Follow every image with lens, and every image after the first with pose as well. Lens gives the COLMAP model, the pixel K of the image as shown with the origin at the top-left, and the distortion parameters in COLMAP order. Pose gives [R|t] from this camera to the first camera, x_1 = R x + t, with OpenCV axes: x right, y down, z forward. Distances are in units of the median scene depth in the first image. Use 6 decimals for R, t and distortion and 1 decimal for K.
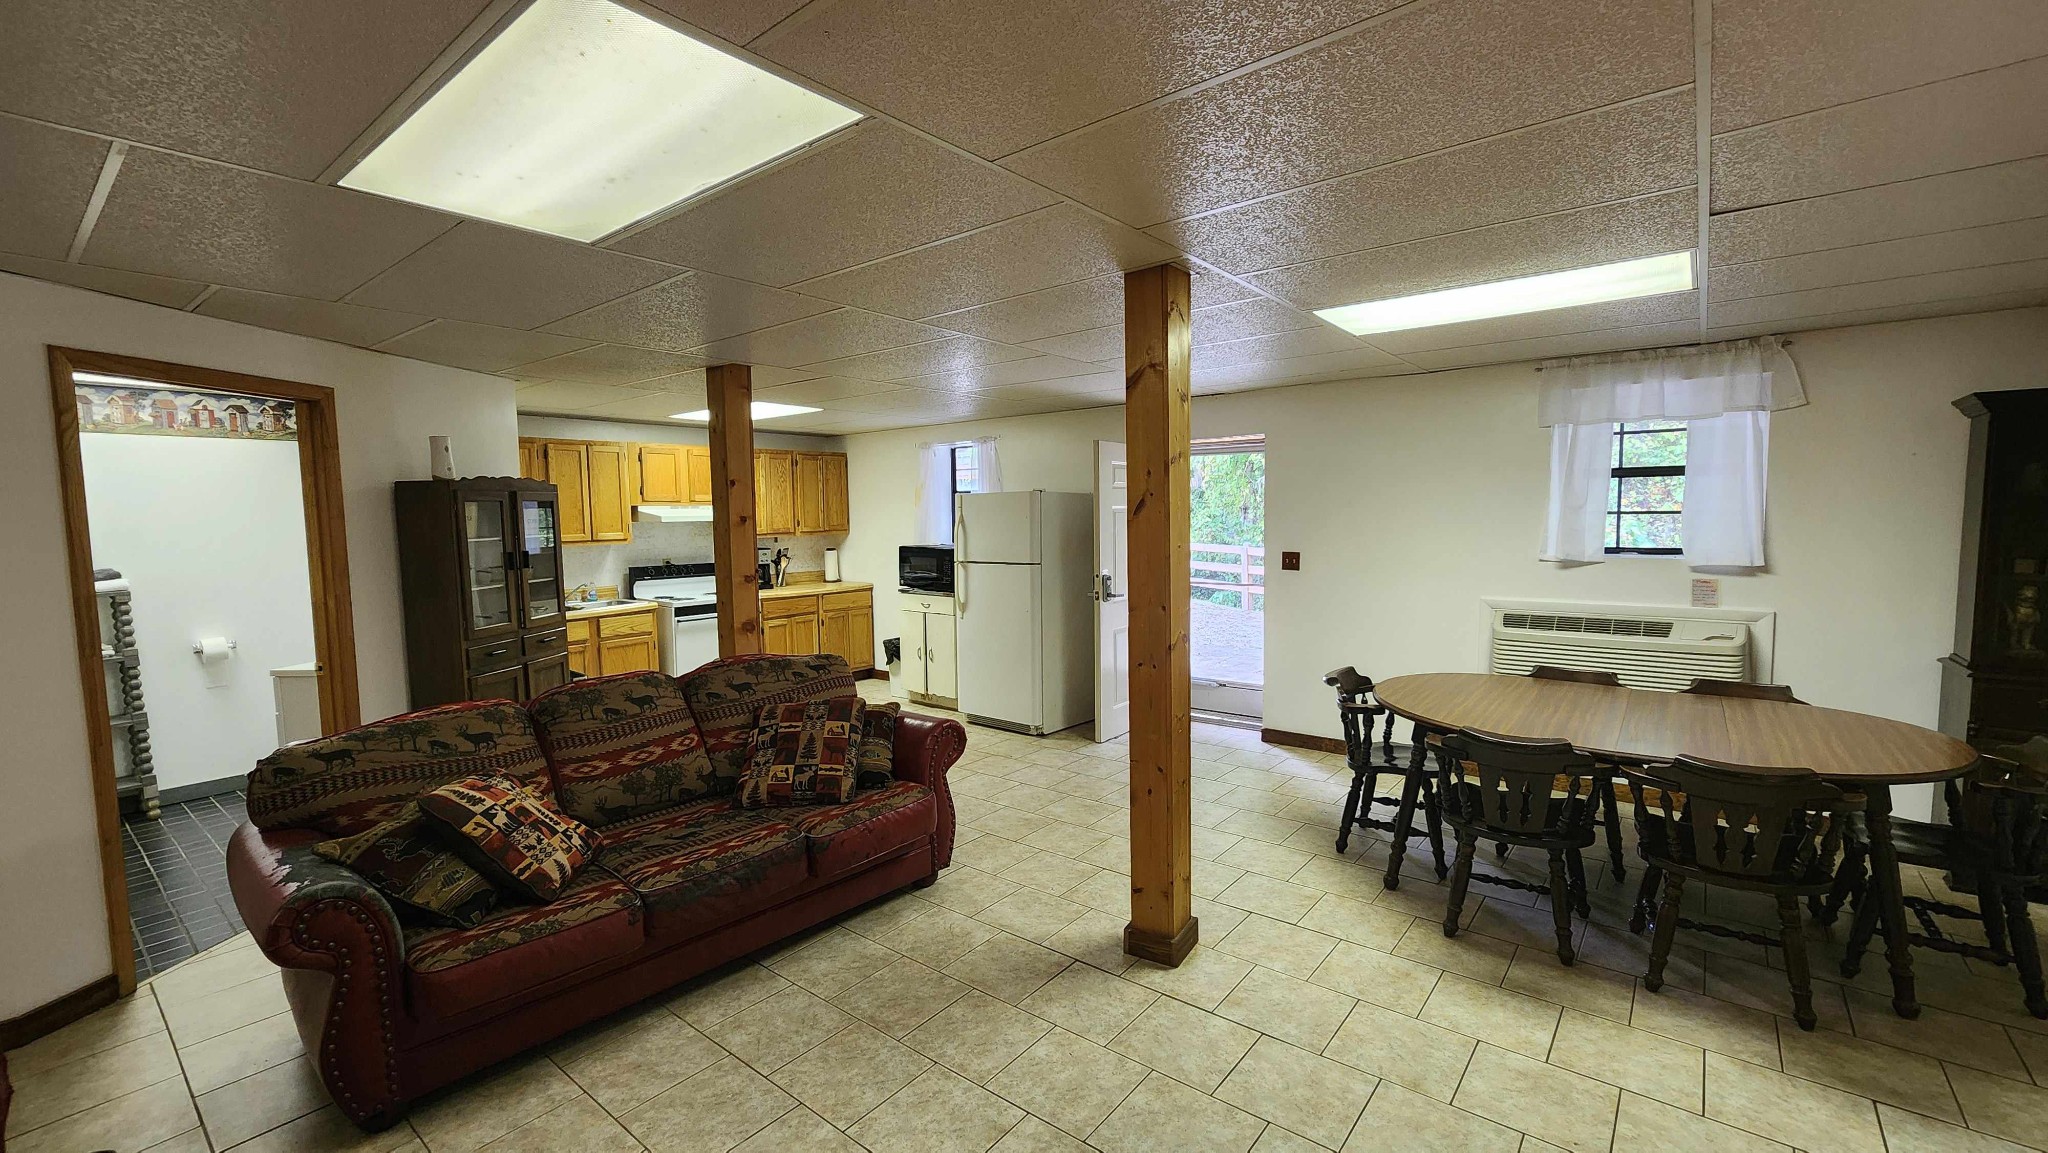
lens RADIAL K [[844.6, 0, 1026.1], [0, 844.6, 575.8], [0, 0, 1]] dist [0.000937, 0.000479]
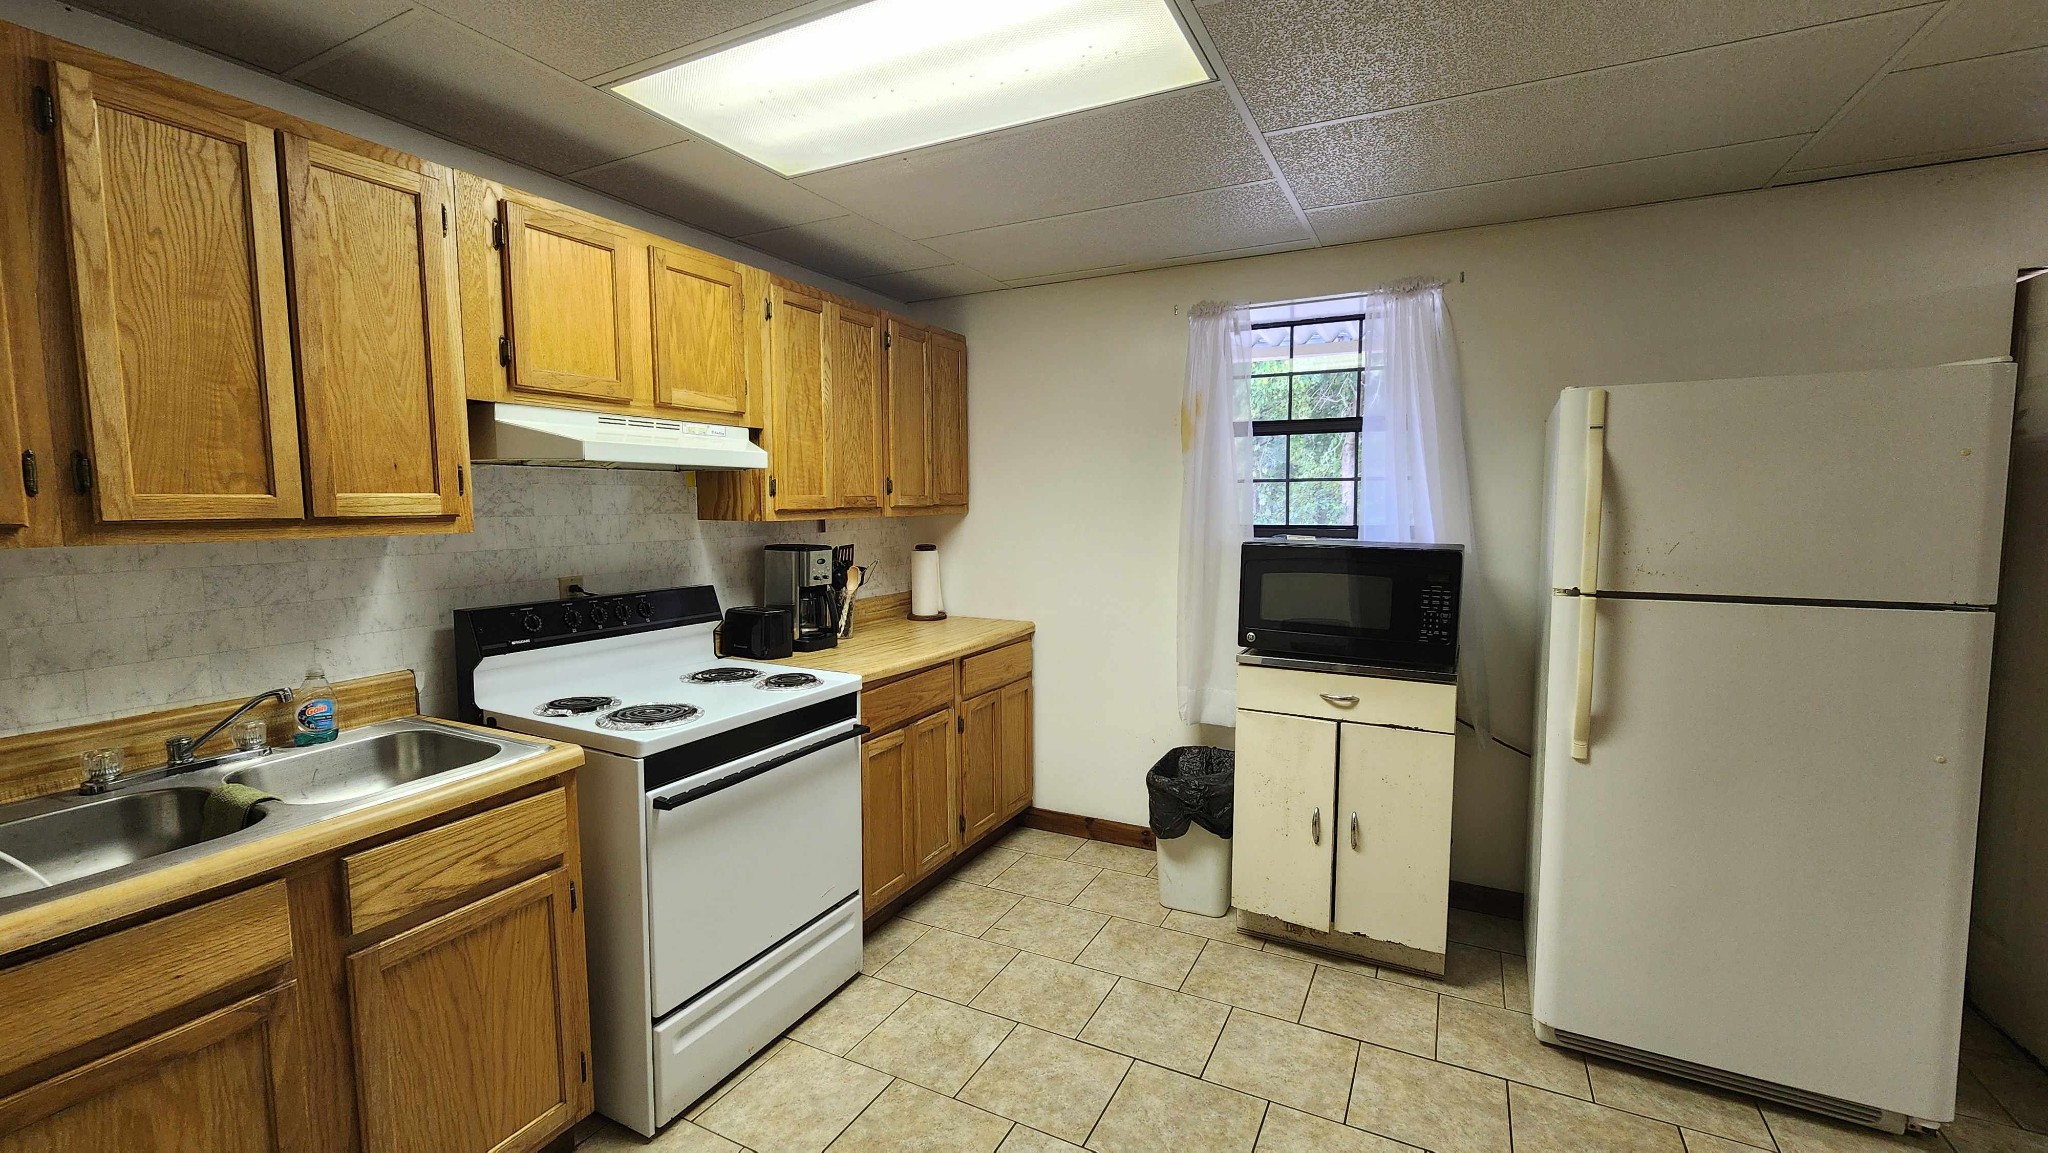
lens RADIAL K [[844.6, 0, 1026.1], [0, 844.6, 575.8], [0, 0, 1]] dist [0.000937, 0.000479]
pose [[0.978513, -0.004656, 0.206132, -0.325833], [0.002763, 0.999951, 0.009474, -0.024560], [-0.206166, -0.008701, 0.978478, 0.648675]]
